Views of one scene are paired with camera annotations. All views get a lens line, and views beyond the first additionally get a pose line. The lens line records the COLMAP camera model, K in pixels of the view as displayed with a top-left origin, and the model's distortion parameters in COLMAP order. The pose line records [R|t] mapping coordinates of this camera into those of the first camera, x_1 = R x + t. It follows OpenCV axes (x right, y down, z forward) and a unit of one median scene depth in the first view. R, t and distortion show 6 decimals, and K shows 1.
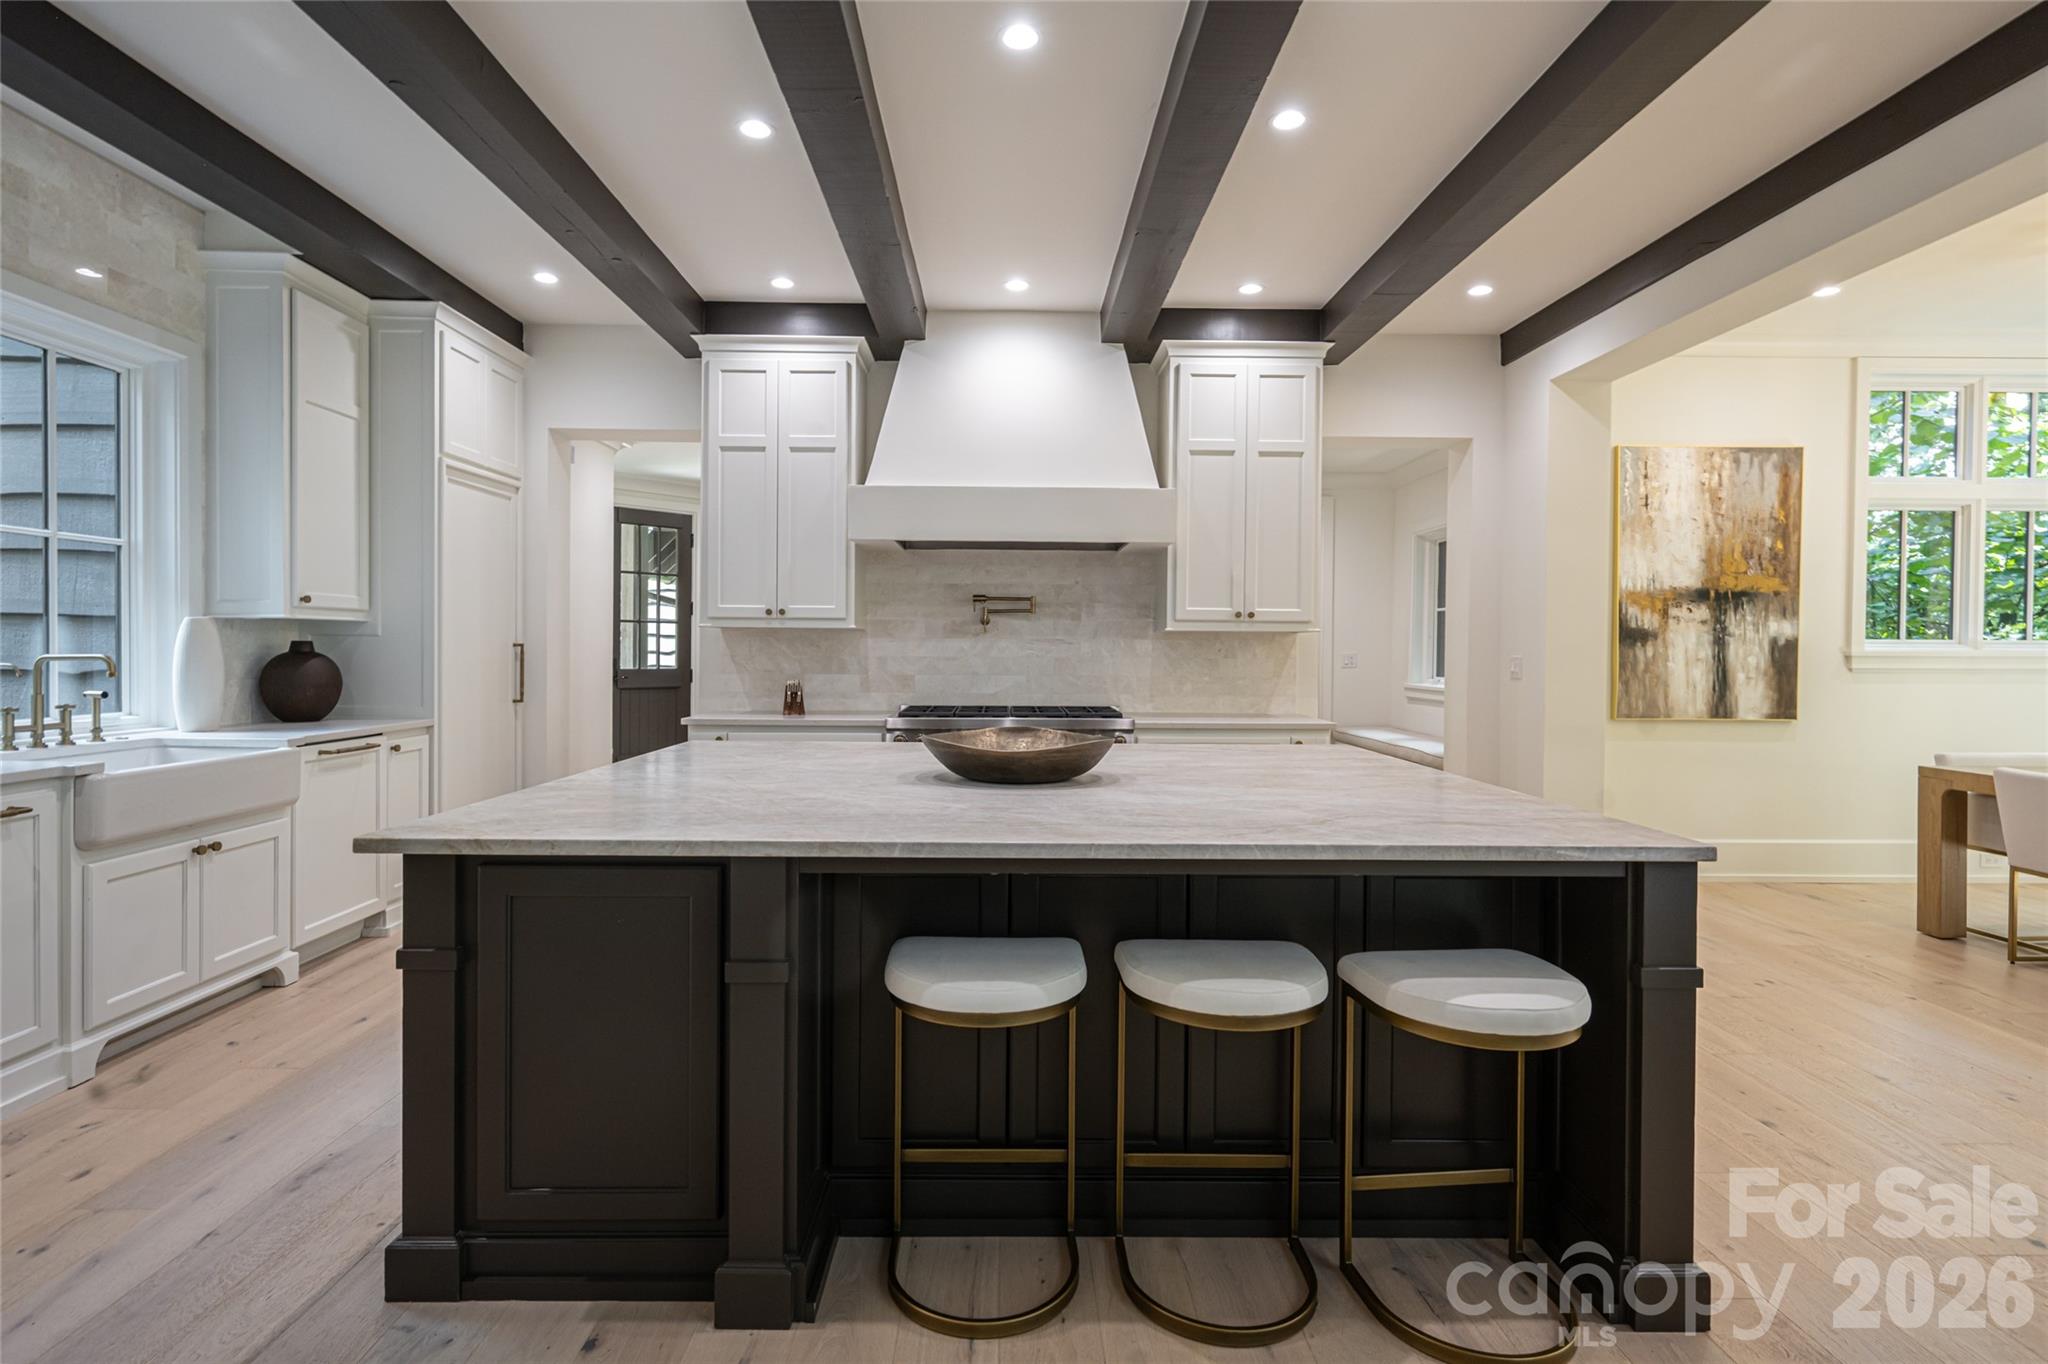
lens RADIAL K [[998.5, 0, 1026.9], [0, 998.5, 666.3], [0, 0, 1]] dist [-0.004376, -0.000470]
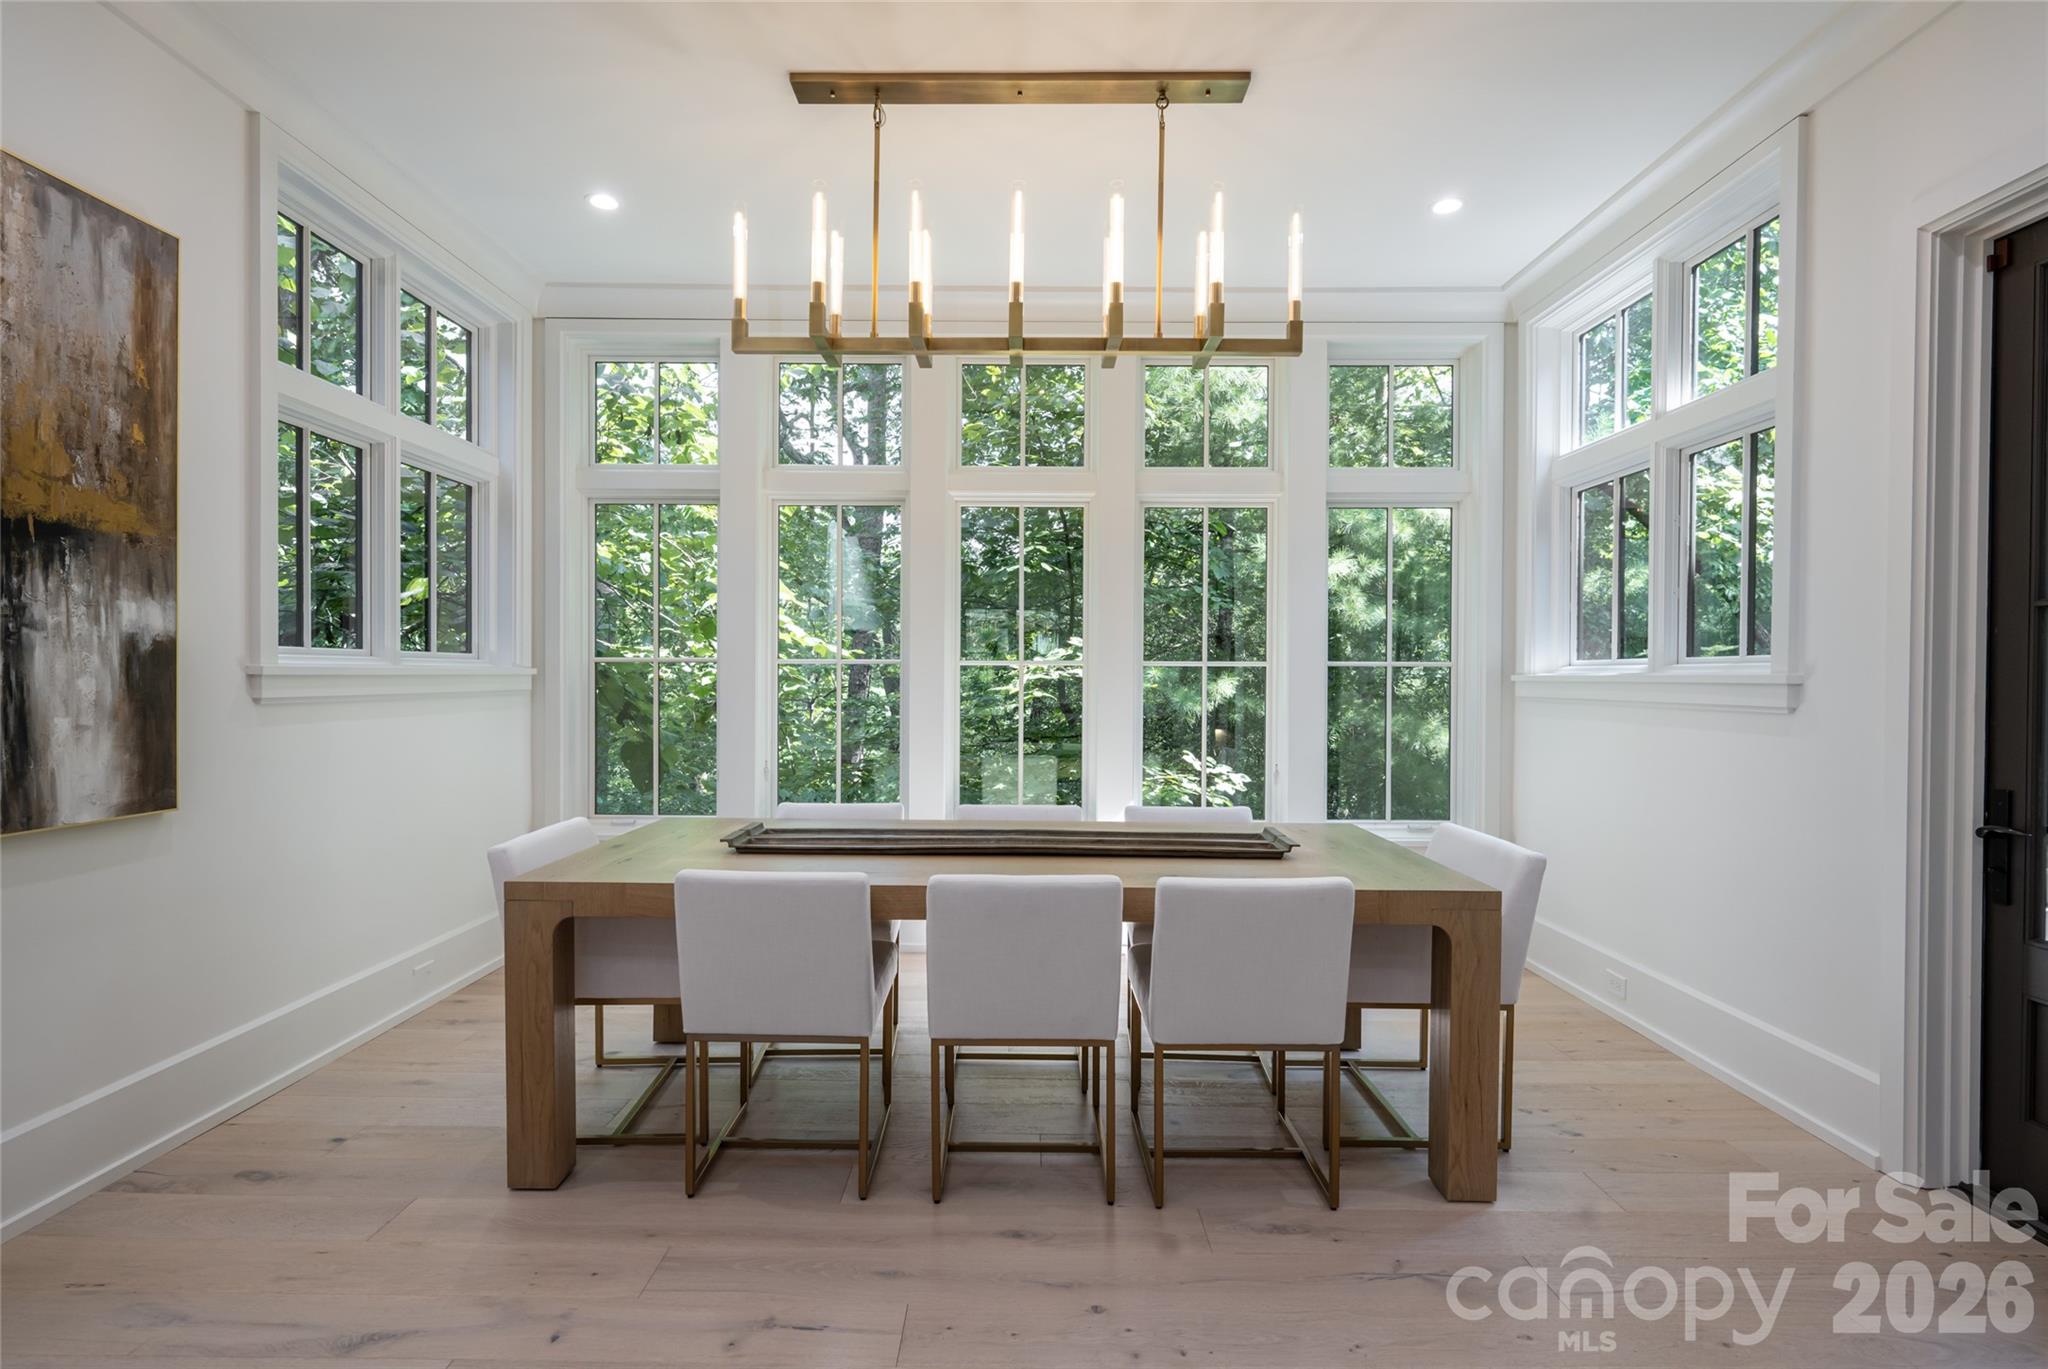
lens RADIAL K [[998.5, 0, 1026.4], [0, 998.5, 691.5], [0, 0, 1]] dist [-0.004376, -0.000470]
pose [[0.005599, -0.021964, 0.999743, 0.298619], [0.012004, 0.999688, 0.021896, -0.008244], [-0.999912, 0.011878, 0.005861, 0.589909]]
